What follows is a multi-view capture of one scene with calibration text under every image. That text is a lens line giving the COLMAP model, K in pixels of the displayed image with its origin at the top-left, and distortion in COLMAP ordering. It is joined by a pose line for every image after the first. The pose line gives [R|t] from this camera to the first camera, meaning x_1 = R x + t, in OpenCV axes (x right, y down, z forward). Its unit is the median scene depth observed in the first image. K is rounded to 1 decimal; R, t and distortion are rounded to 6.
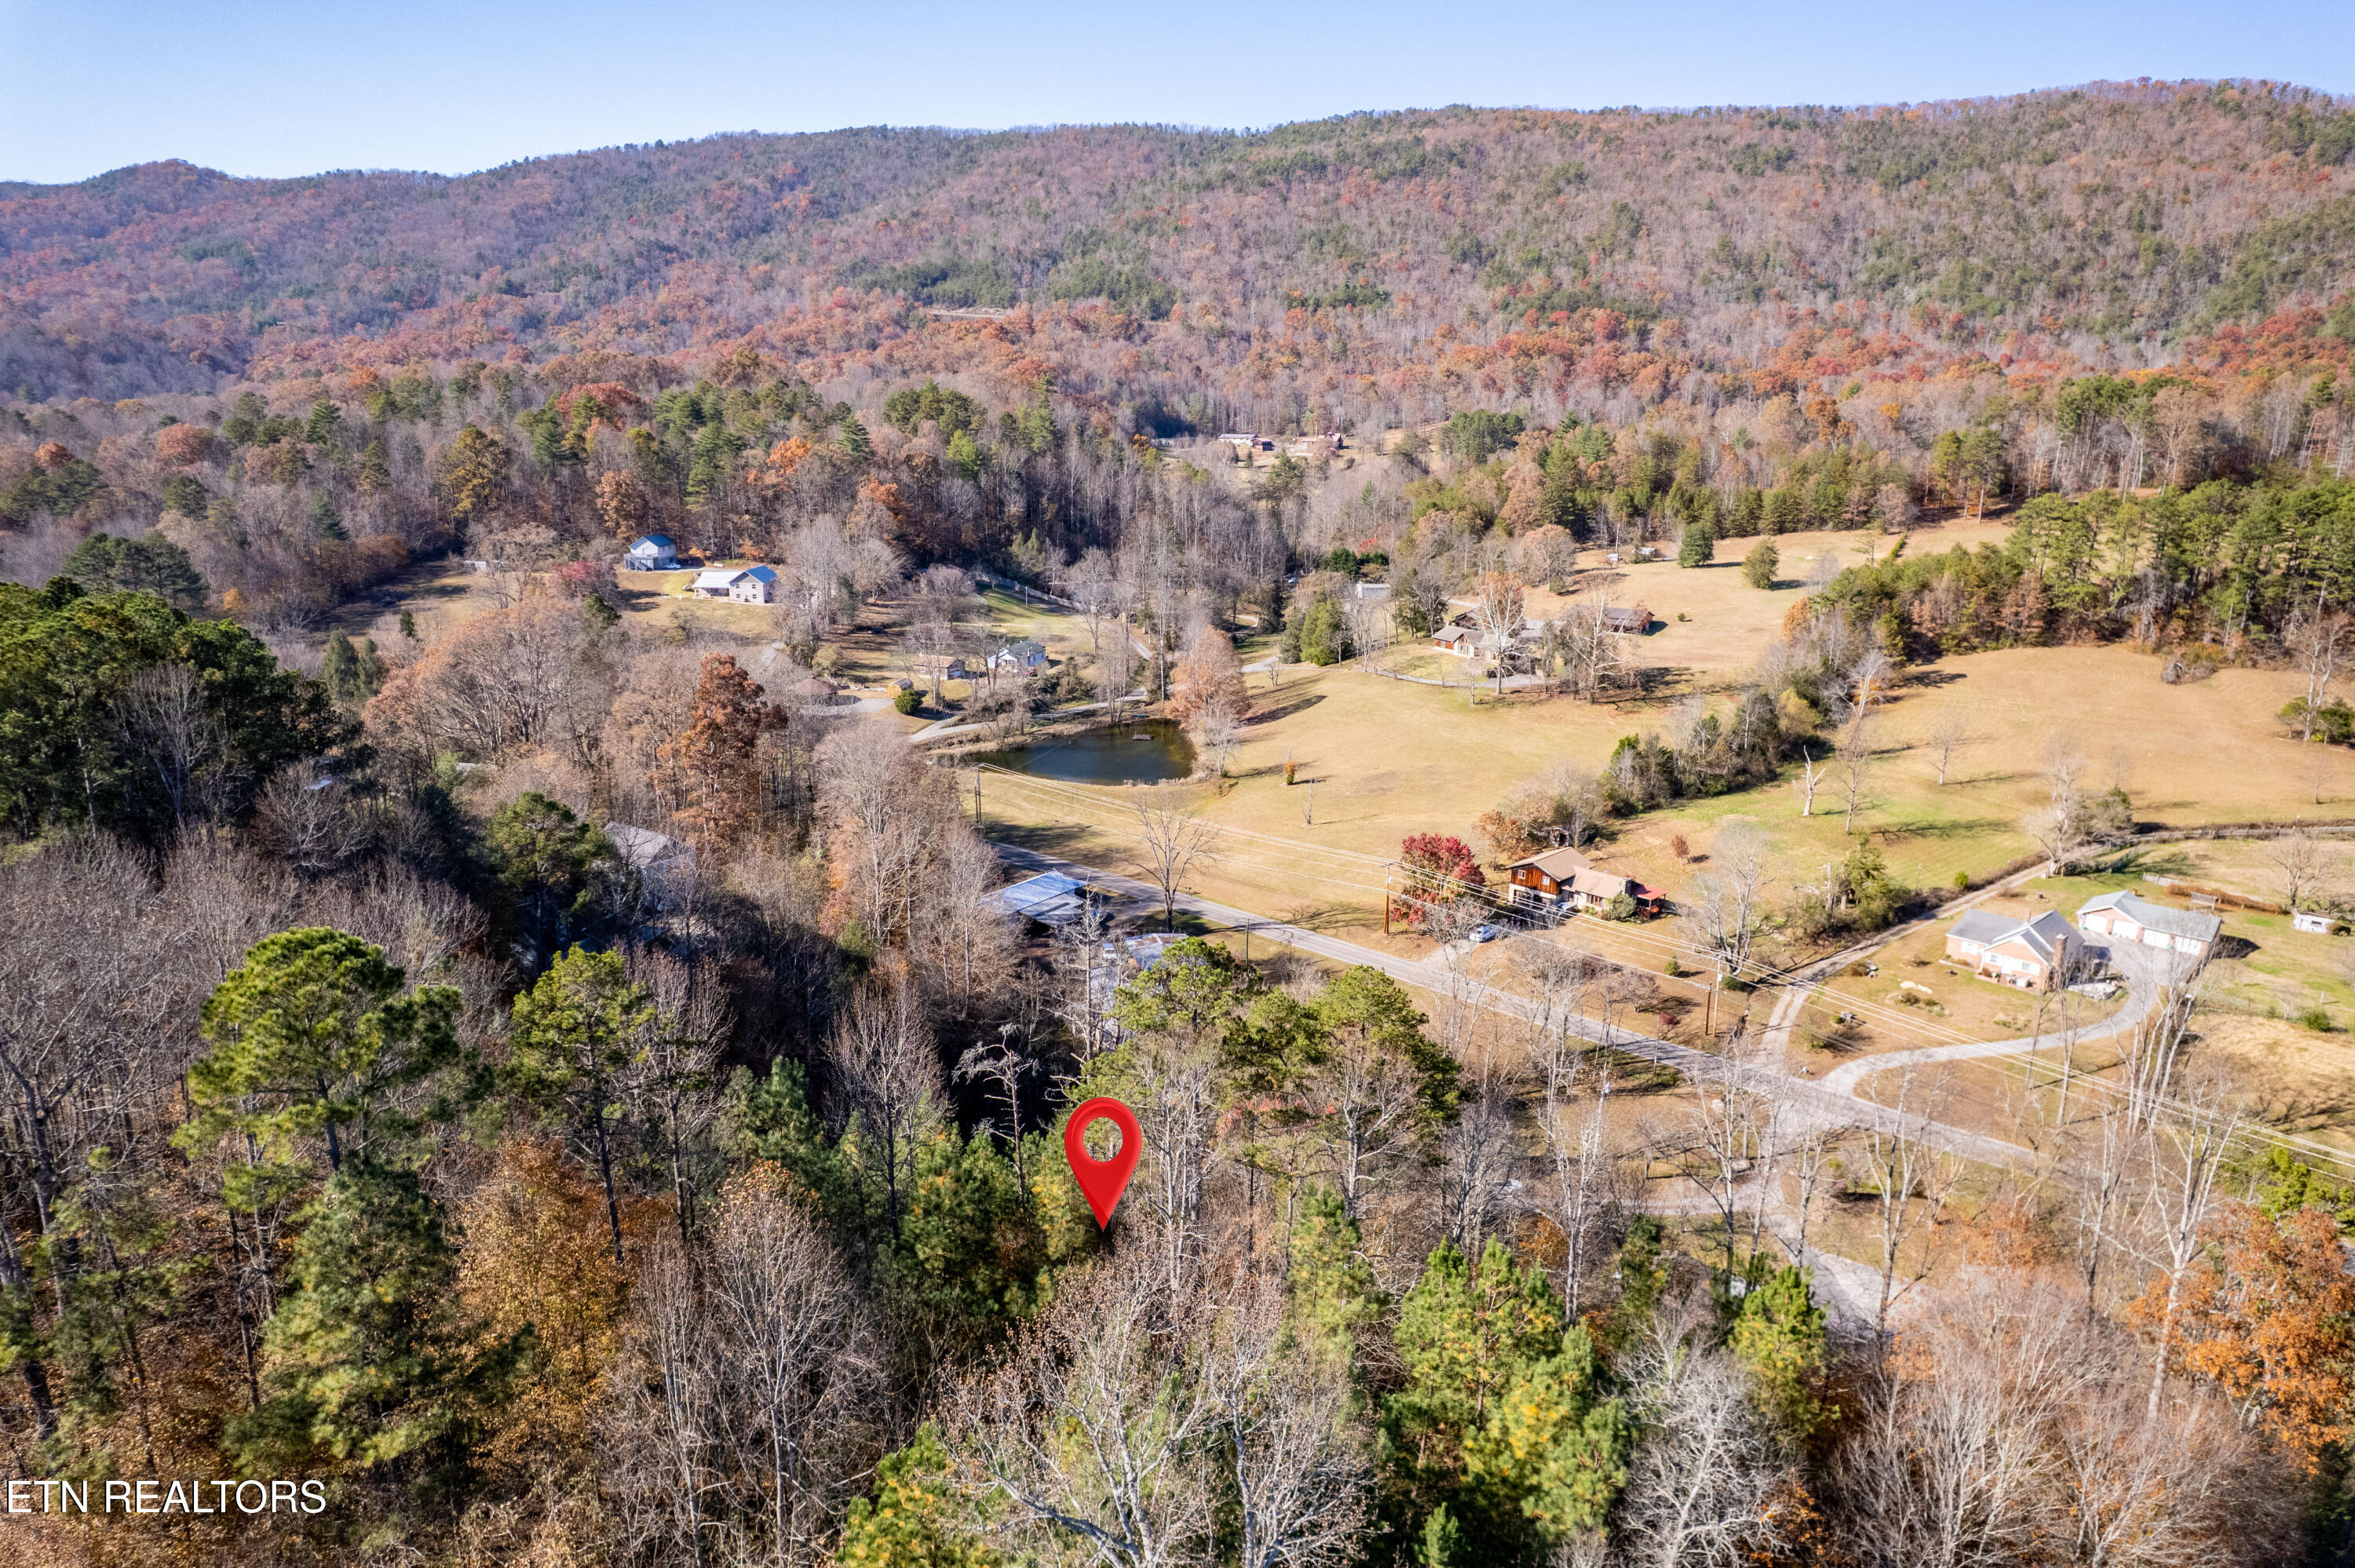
lens RADIAL K [[1508.6, 0, 1177.2], [0, 1508.6, 783.5], [0, 0, 1]] dist [-0.076266, 0.066725]
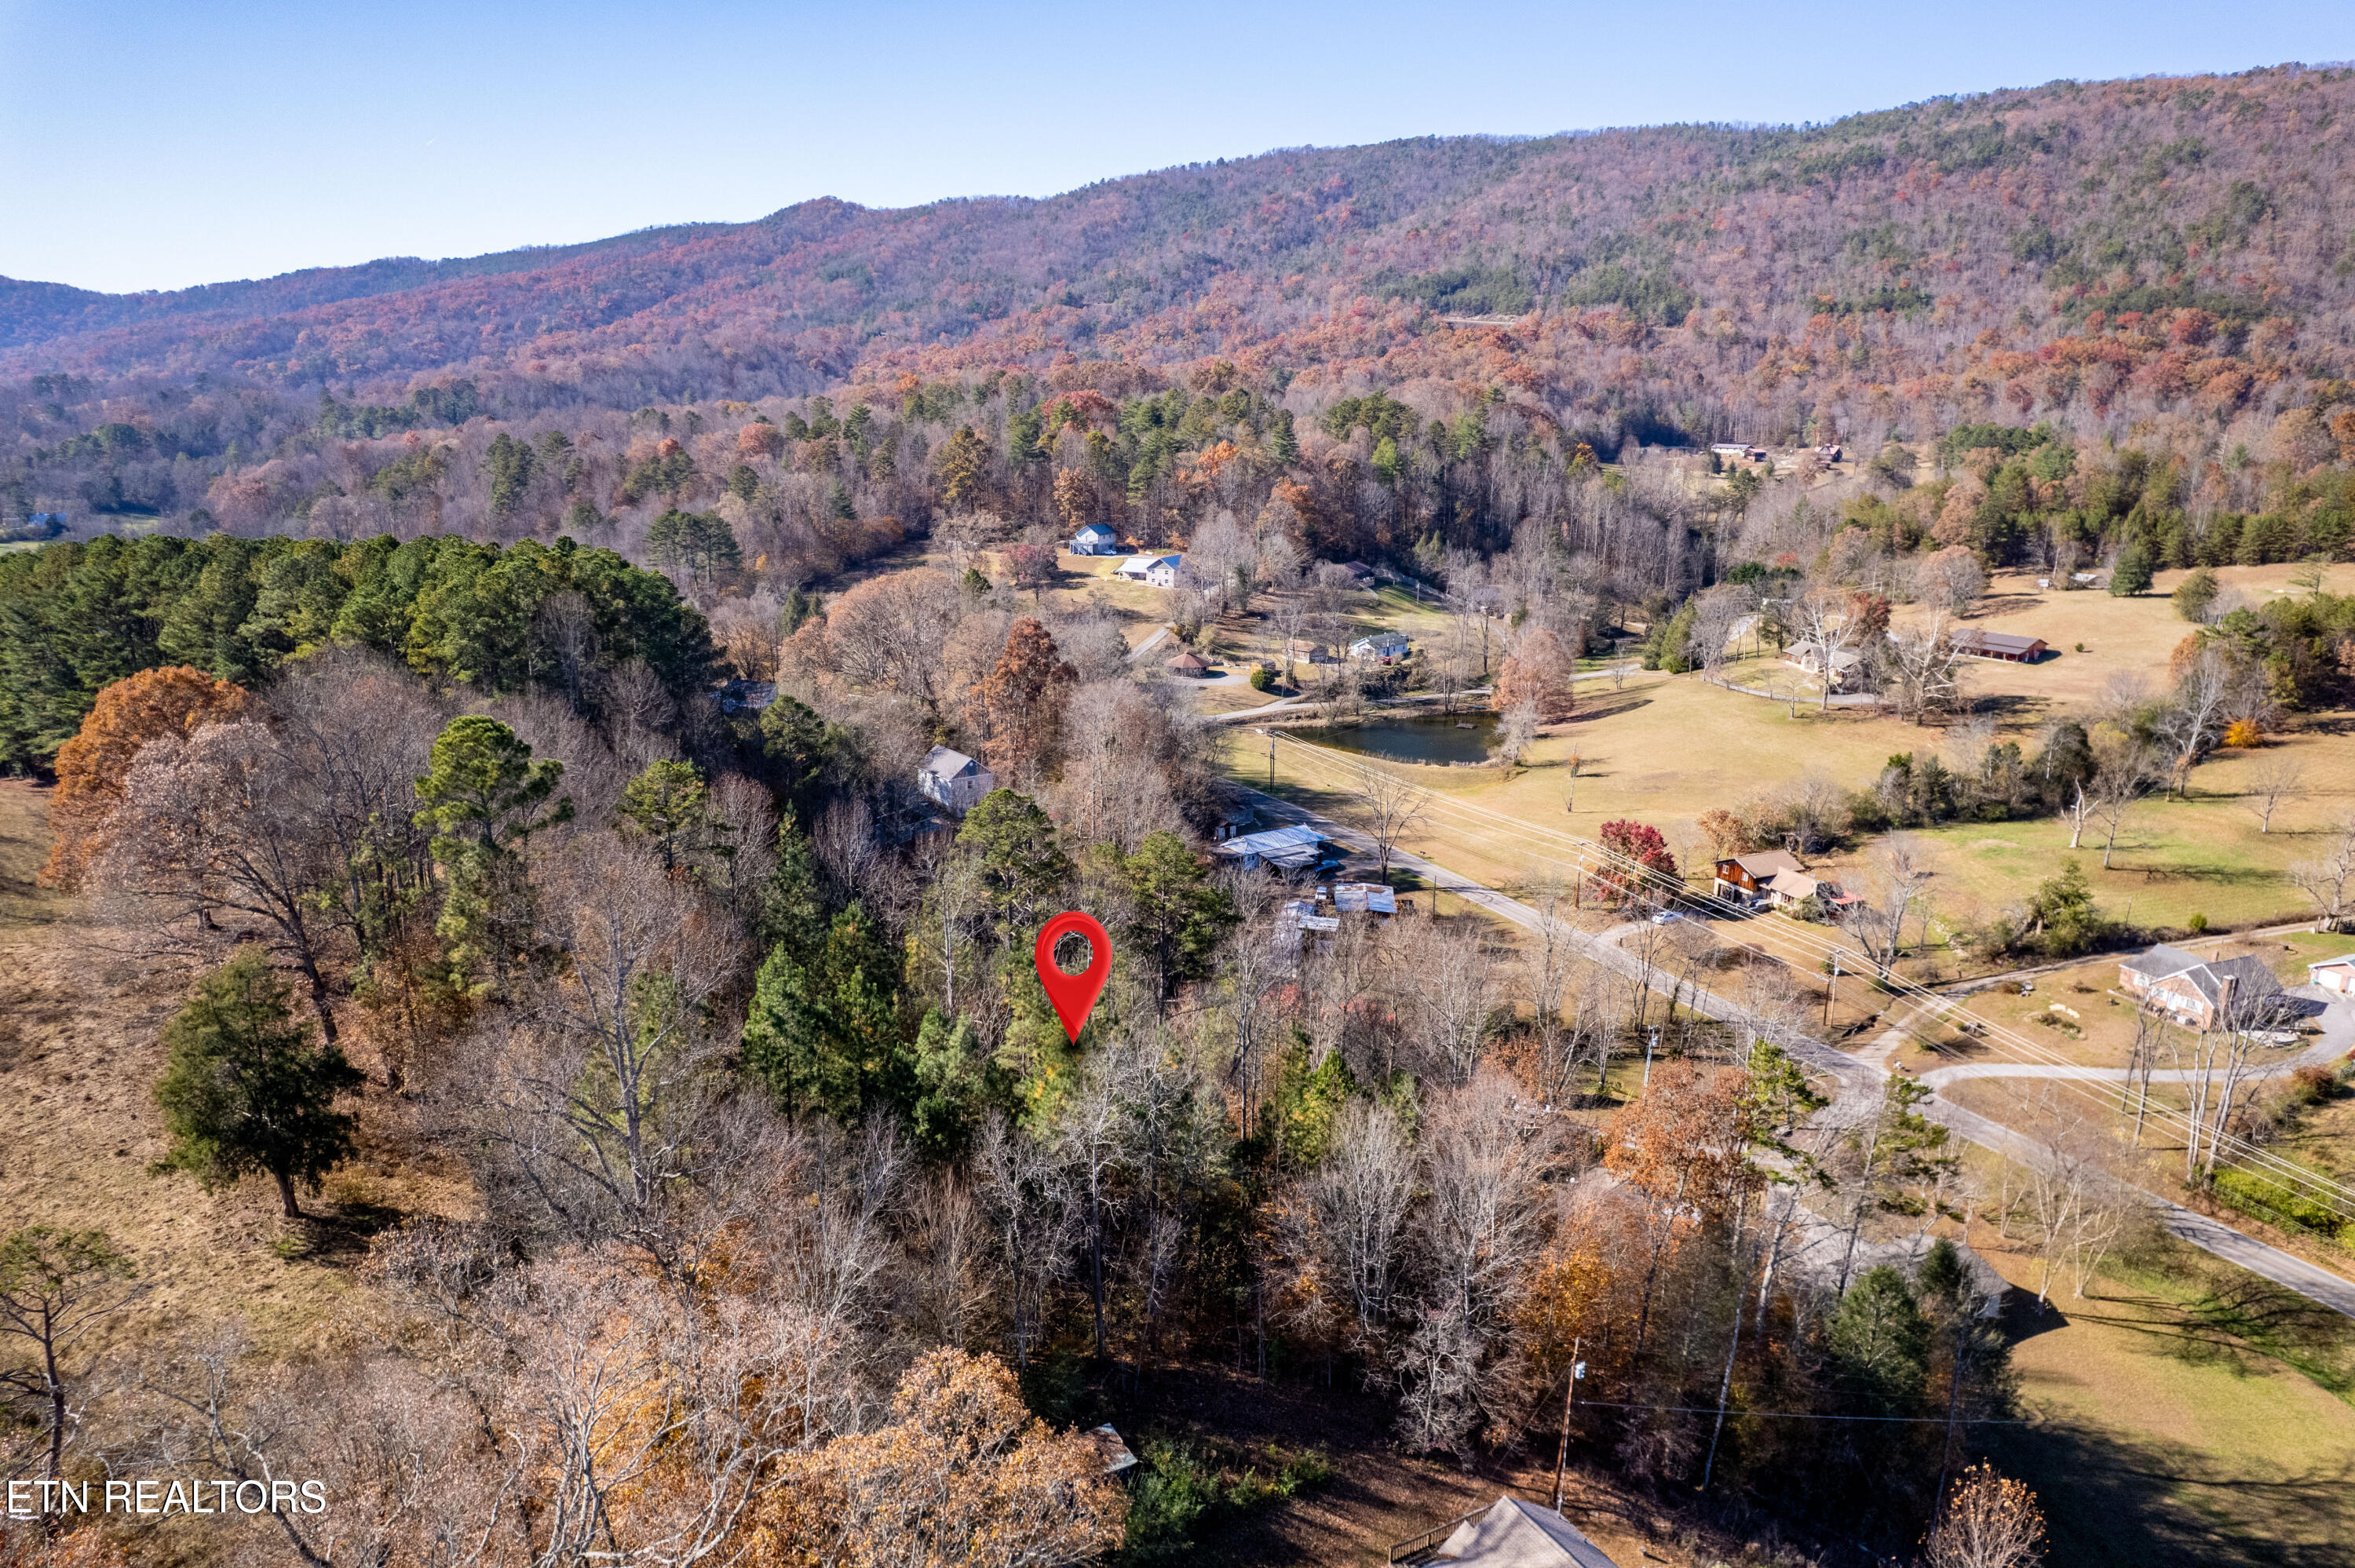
lens RADIAL K [[1508.6, 0, 1178.8], [0, 1508.6, 779.9], [0, 0, 1]] dist [-0.076266, 0.066725]
pose [[0.937461, 0.086499, -0.337172, 0.103410], [-0.087851, 0.996070, 0.011276, 0.009371], [0.336822, 0.019050, 0.941376, -0.055438]]
